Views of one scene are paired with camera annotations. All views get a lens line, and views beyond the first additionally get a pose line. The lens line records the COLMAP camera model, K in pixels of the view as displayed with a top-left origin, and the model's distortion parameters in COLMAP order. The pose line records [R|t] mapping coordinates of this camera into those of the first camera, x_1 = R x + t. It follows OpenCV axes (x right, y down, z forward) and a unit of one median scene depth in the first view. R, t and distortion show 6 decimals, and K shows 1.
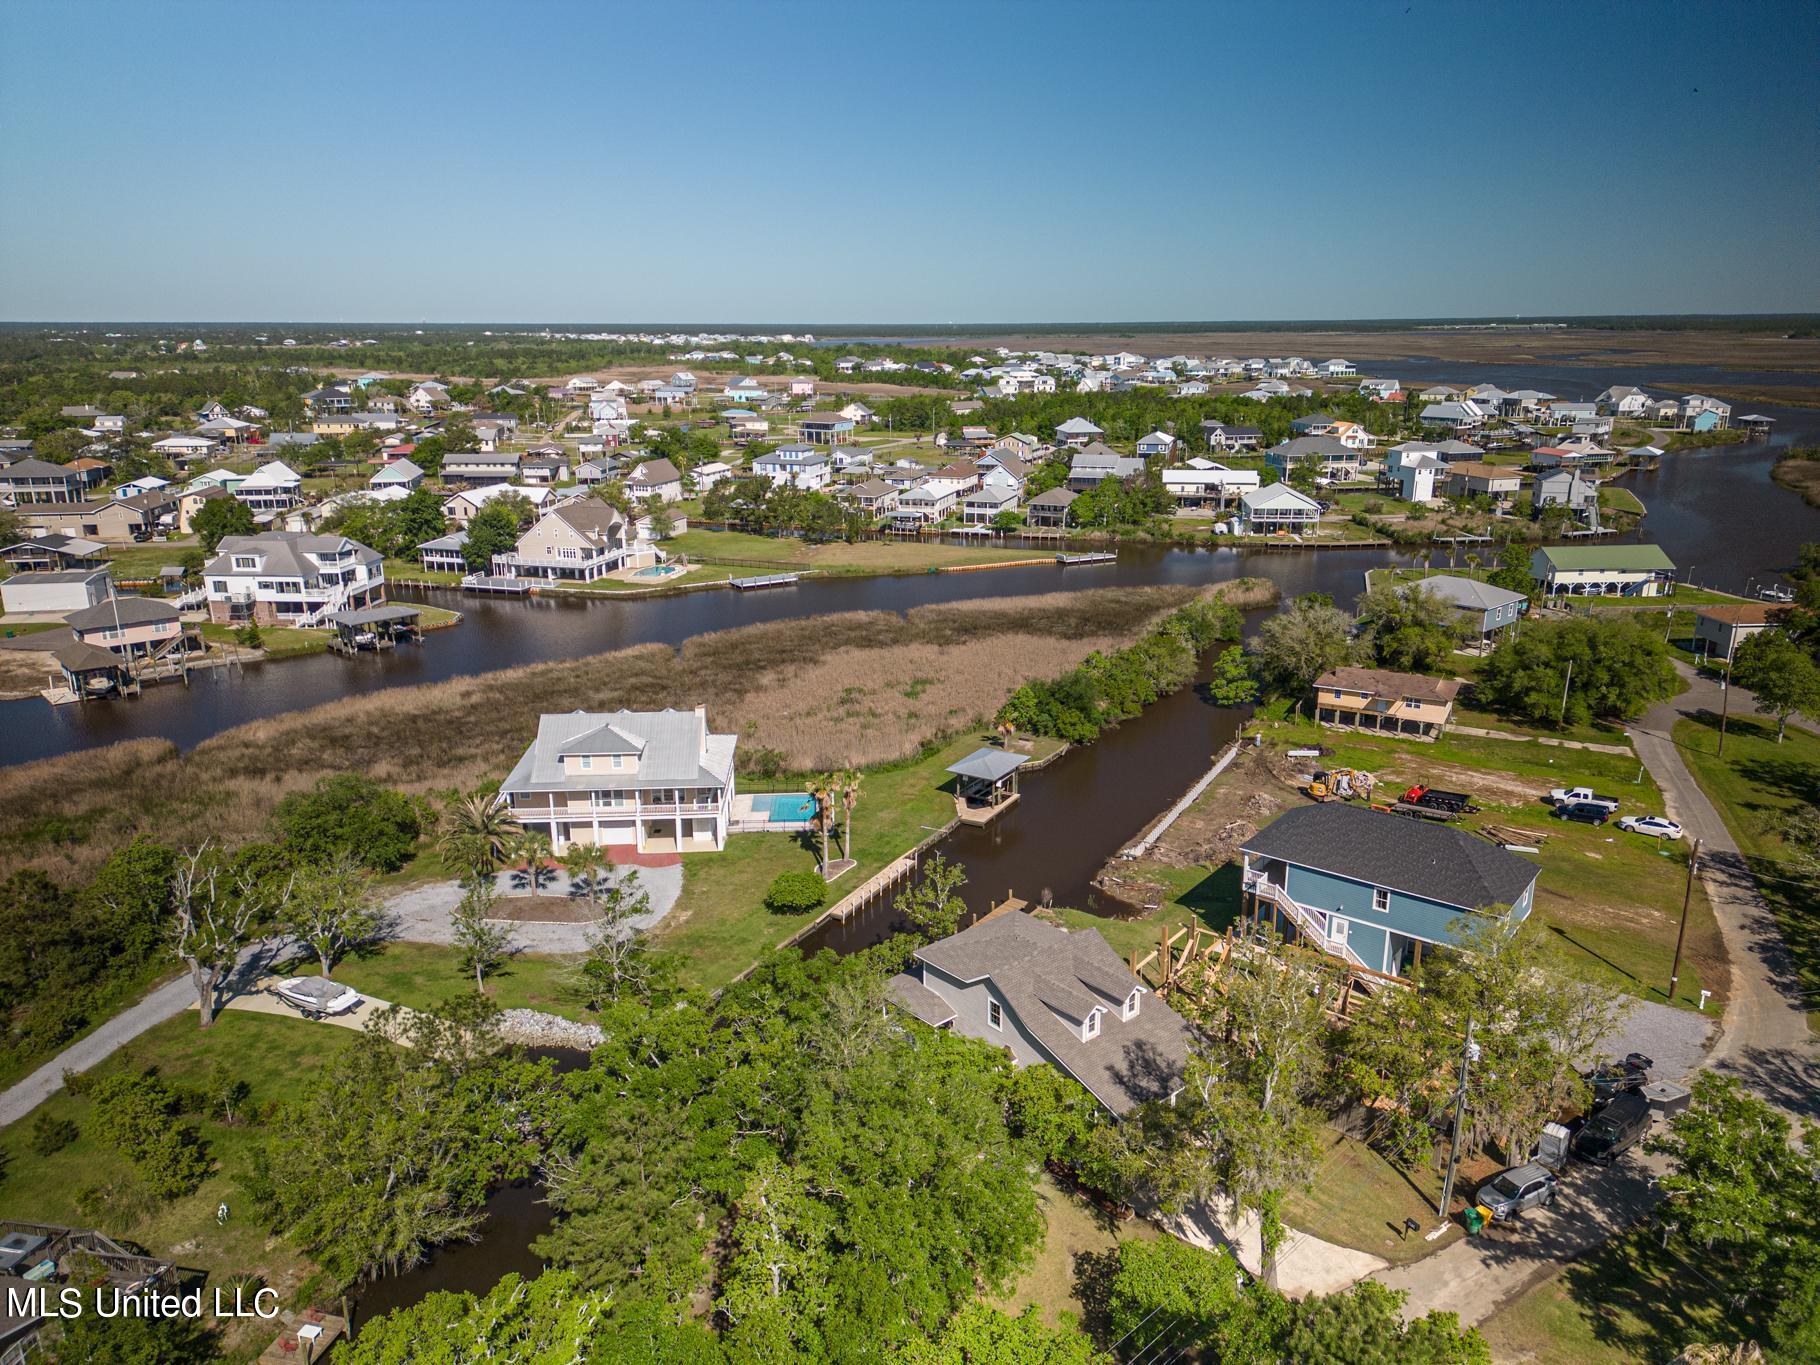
lens RADIAL K [[1273.8, 0, 910.0], [0, 1273.8, 682.5], [0, 0, 1]] dist [0.096330, -0.091172]
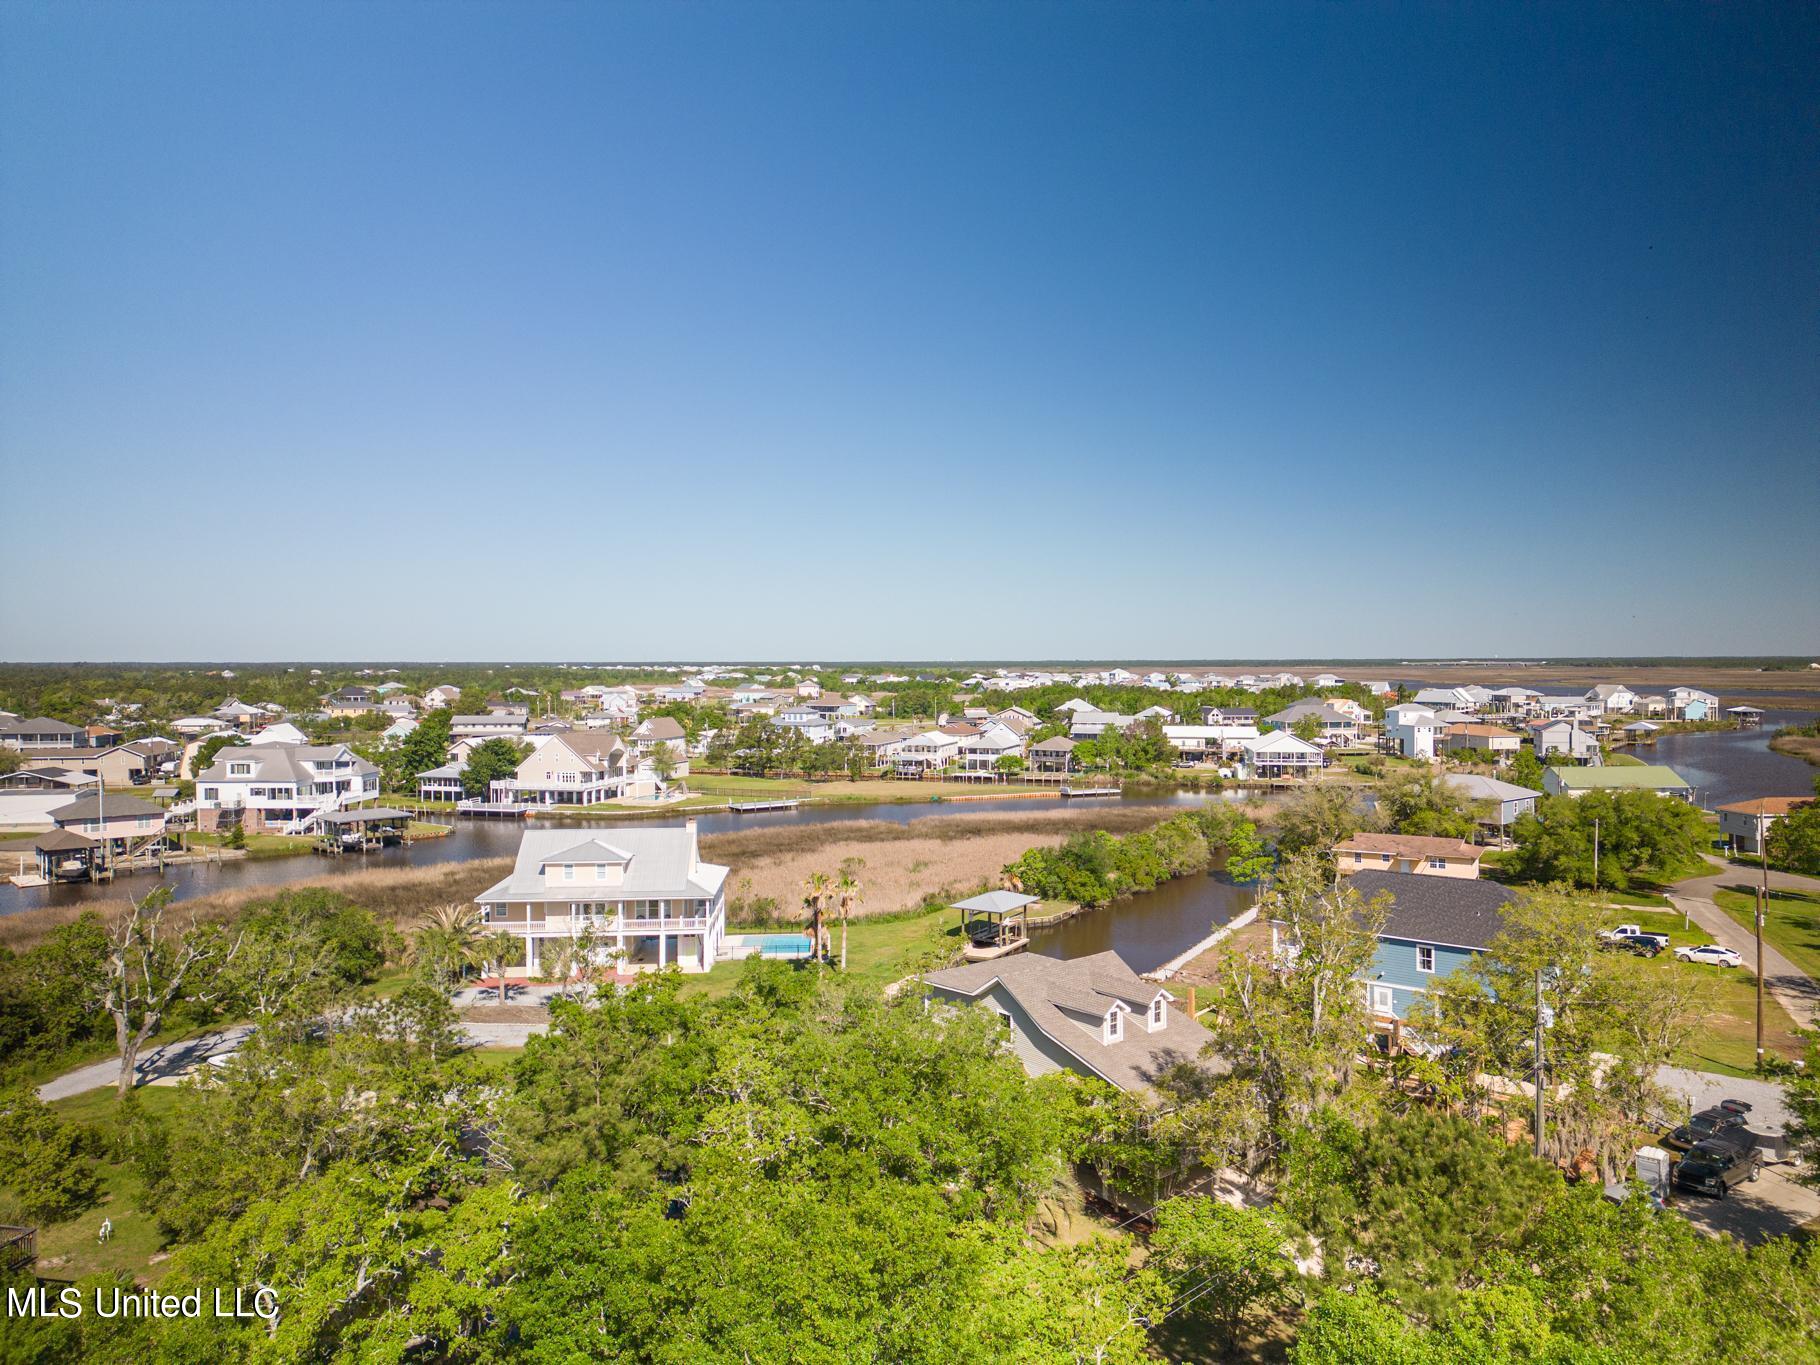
lens RADIAL K [[1273.8, 0, 910.0], [0, 1273.8, 682.5], [0, 0, 1]] dist [0.096330, -0.091172]
pose [[0.999988, -0.004074, -0.002632, 0.001344], [0.003251, 0.965739, -0.259493, 0.100351], [0.003599, 0.259482, 0.965741, 0.028660]]
